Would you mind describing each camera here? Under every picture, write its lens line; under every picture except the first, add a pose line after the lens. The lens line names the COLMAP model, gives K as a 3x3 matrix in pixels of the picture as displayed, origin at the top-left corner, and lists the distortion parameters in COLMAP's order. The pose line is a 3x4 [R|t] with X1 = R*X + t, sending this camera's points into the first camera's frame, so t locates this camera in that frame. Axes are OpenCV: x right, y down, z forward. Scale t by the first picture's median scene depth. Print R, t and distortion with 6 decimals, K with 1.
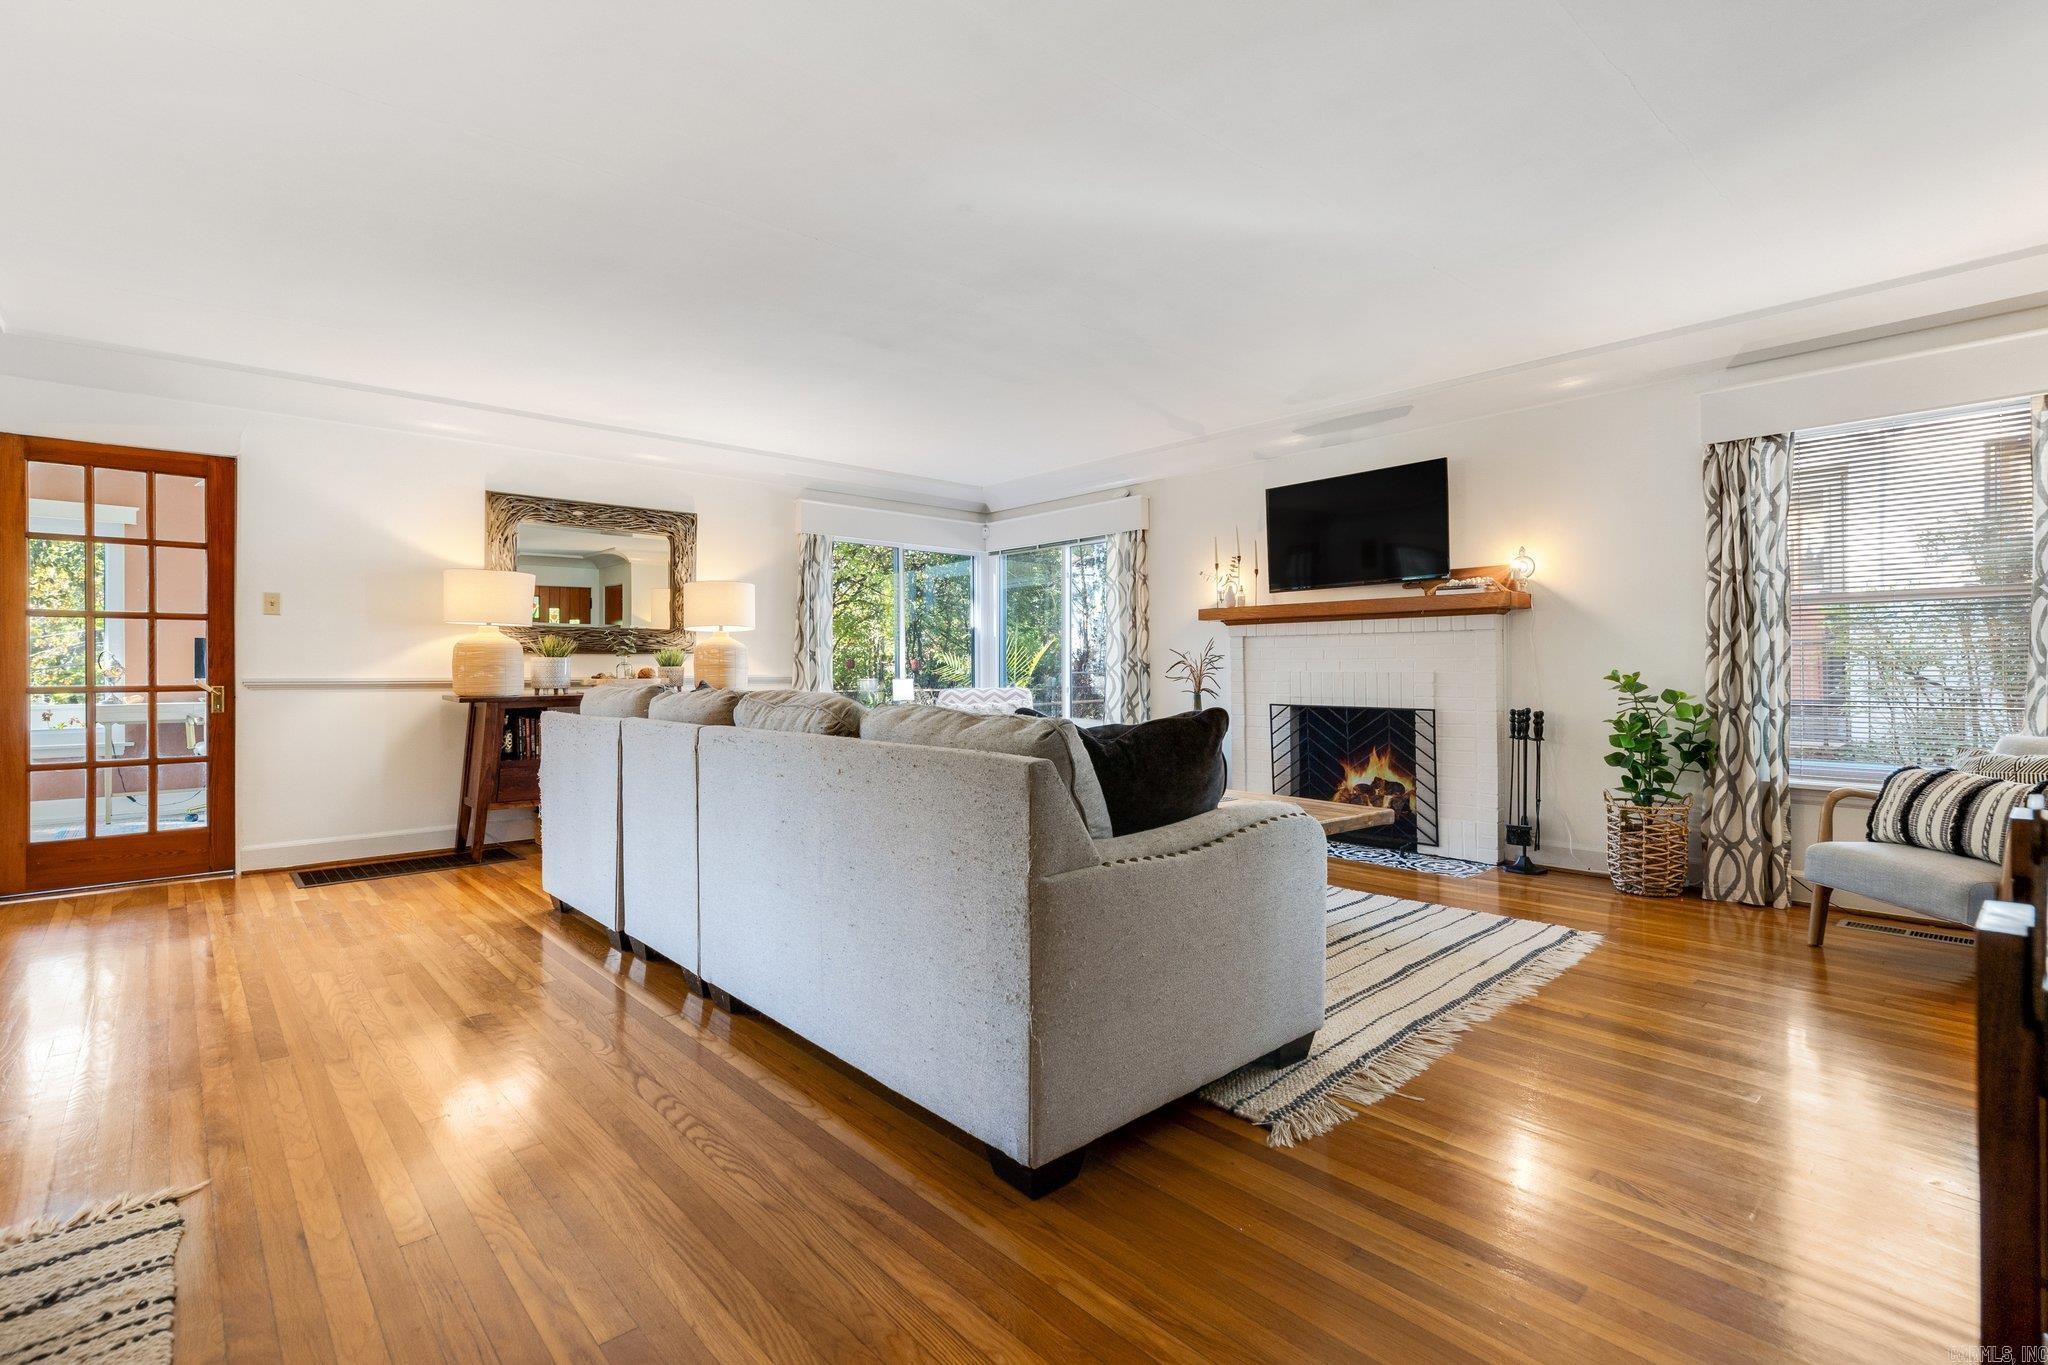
lens RADIAL K [[936.8, 0, 1025.7], [0, 936.8, 667.4], [0, 0, 1]] dist [0.007442, -0.001124]
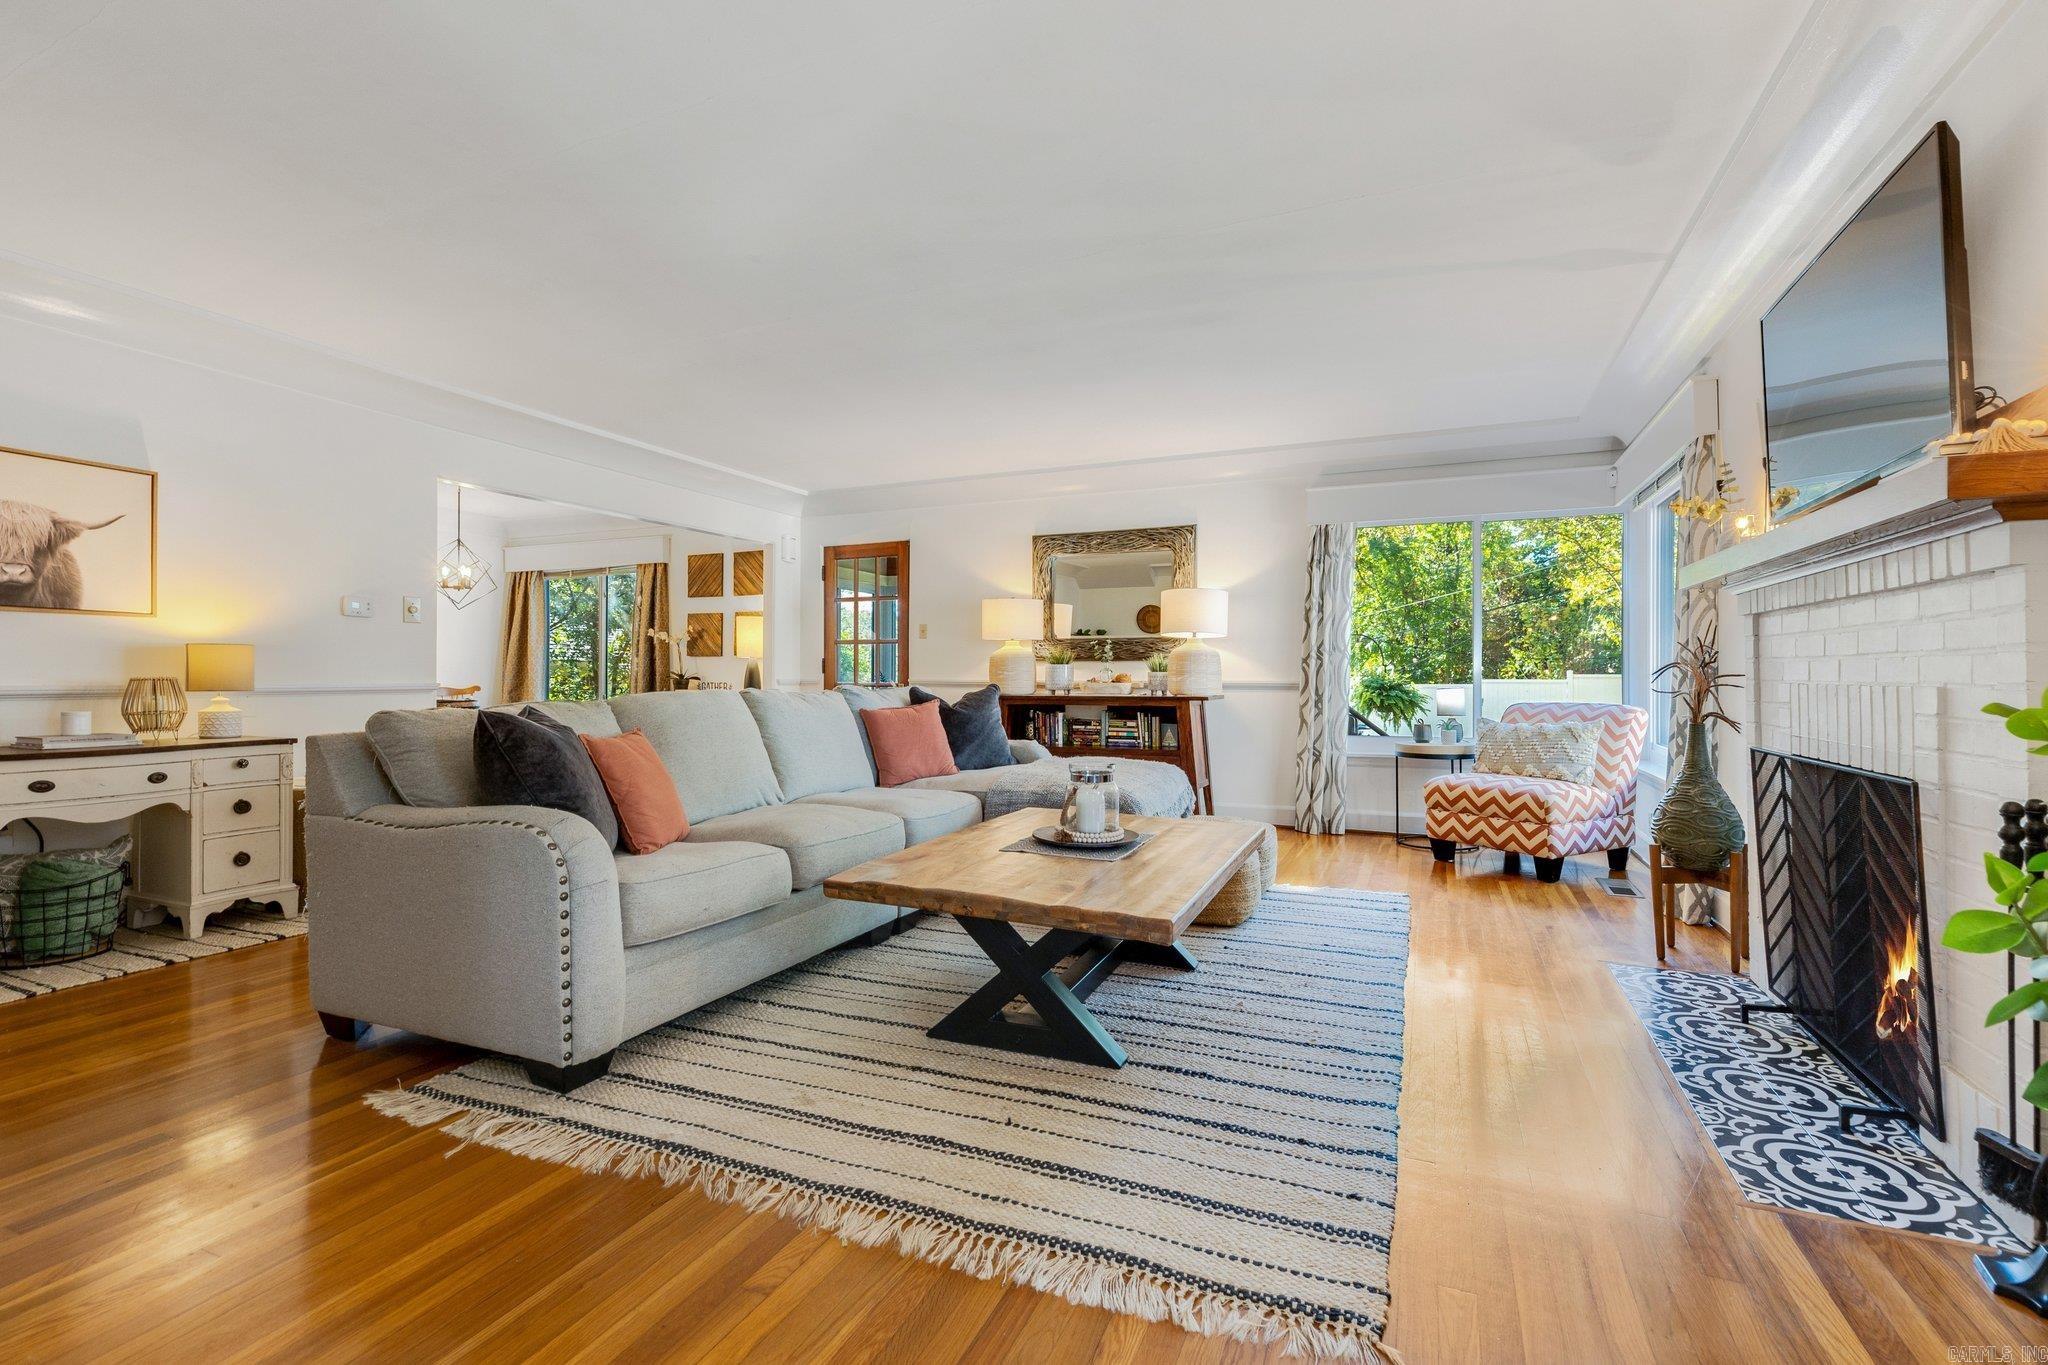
lens RADIAL K [[936.8, 0, 1023.2], [0, 936.8, 684.7], [0, 0, 1]] dist [0.007442, -0.001124]
pose [[0.403227, 0.013420, -0.915001, 0.566953], [-0.001761, 0.999902, 0.013889, -0.001102], [0.915098, -0.003989, 0.403212, 0.444578]]
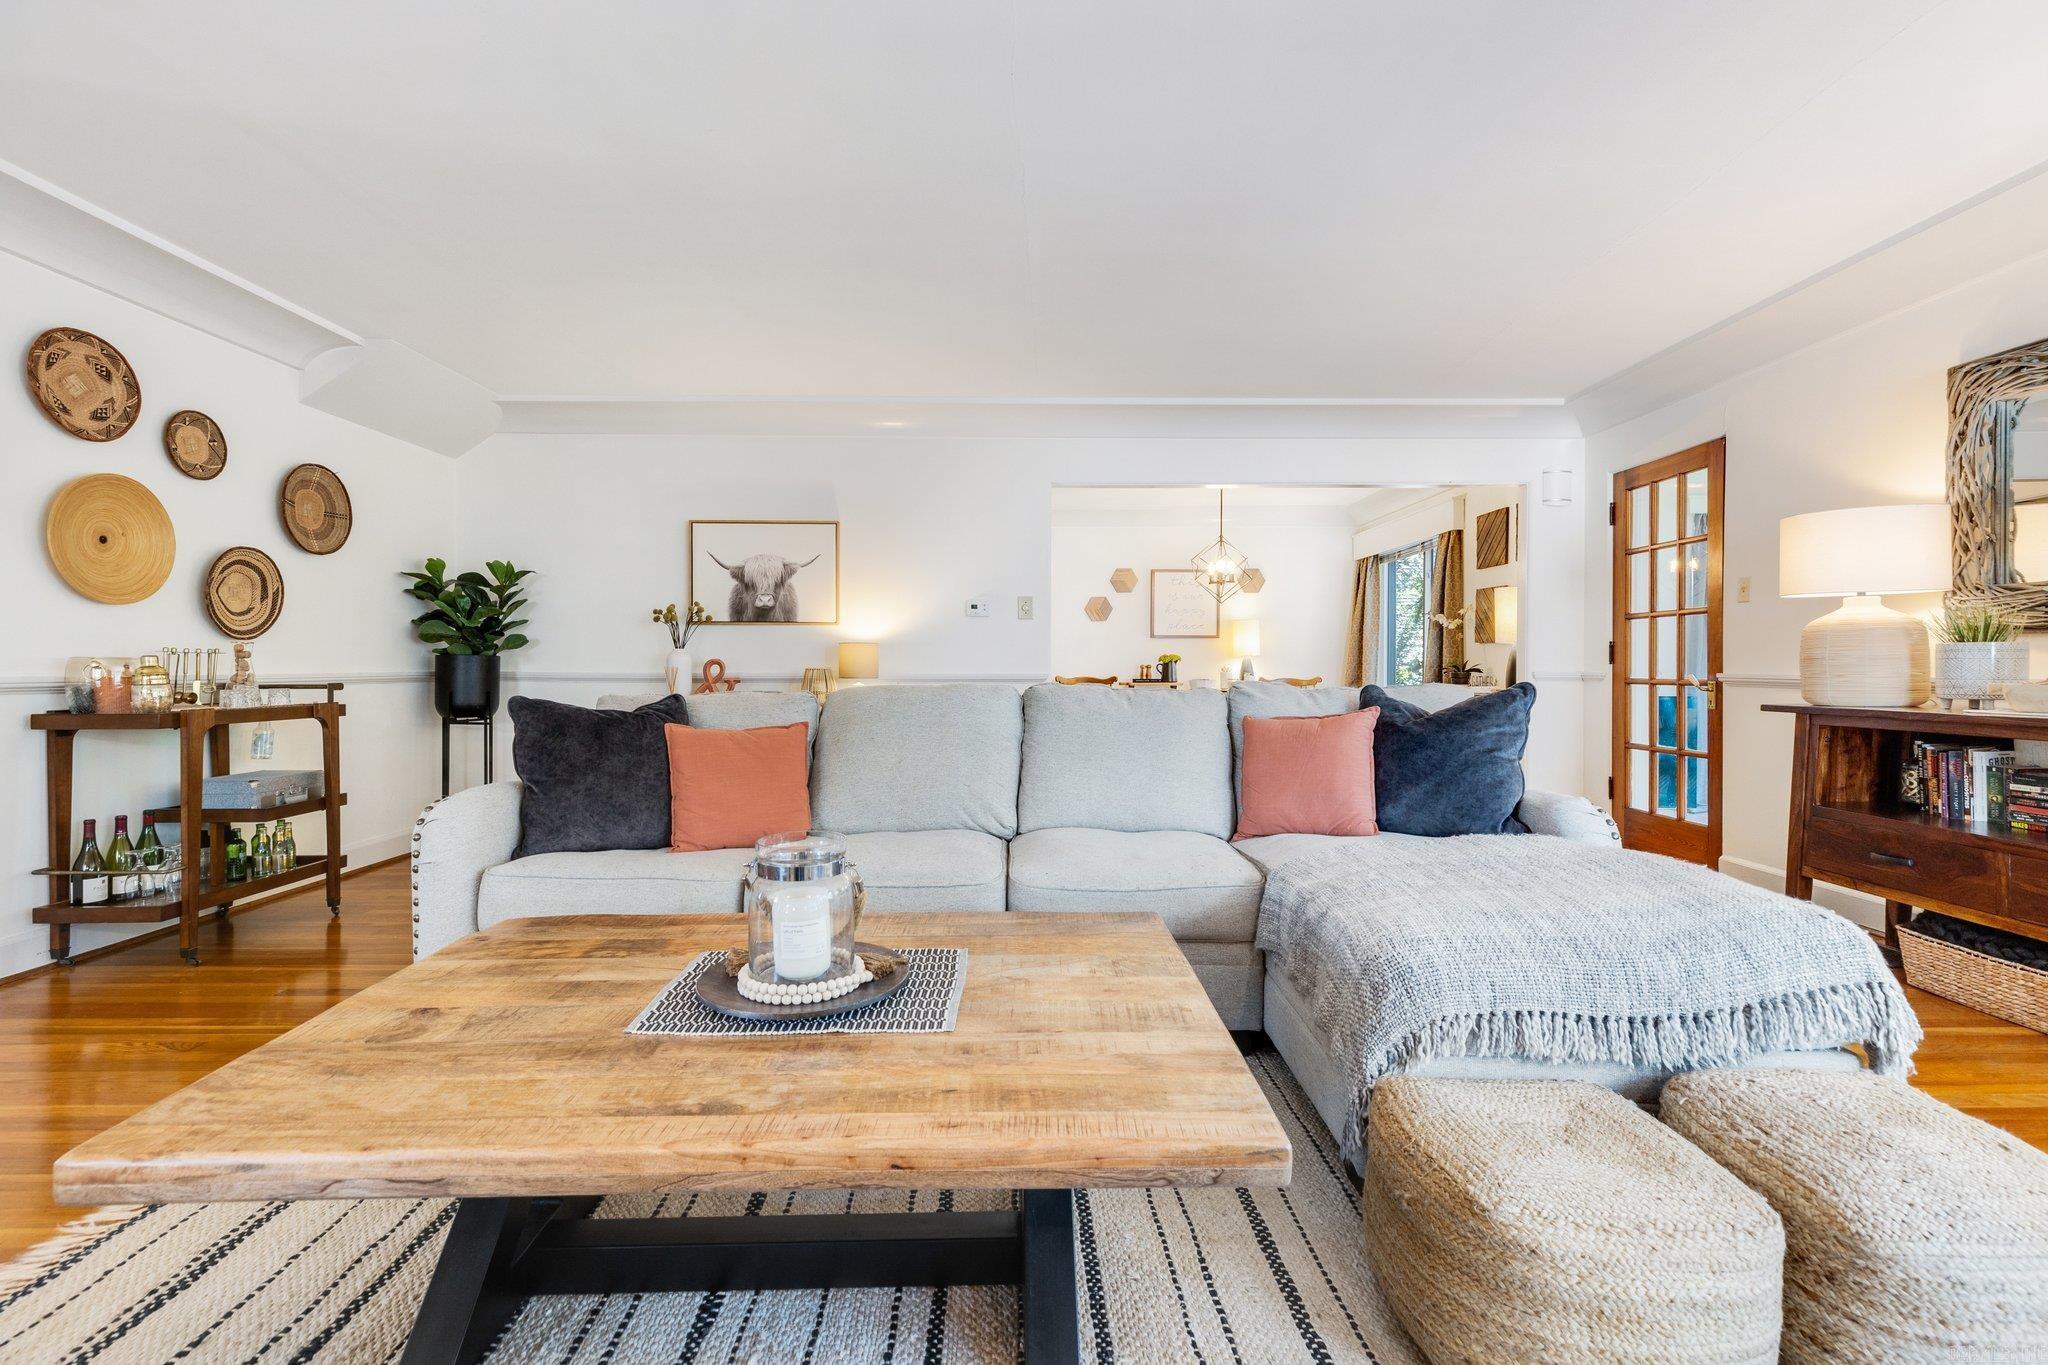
lens RADIAL K [[936.8, 0, 1016.3], [0, 936.8, 675.9], [0, 0, 1]] dist [0.007442, -0.001124]
pose [[-0.671477, 0.011853, -0.740931, 0.264718], [0.003571, 0.999912, 0.012760, 0.000013], [0.741017, 0.005922, -0.671460, 0.912628]]
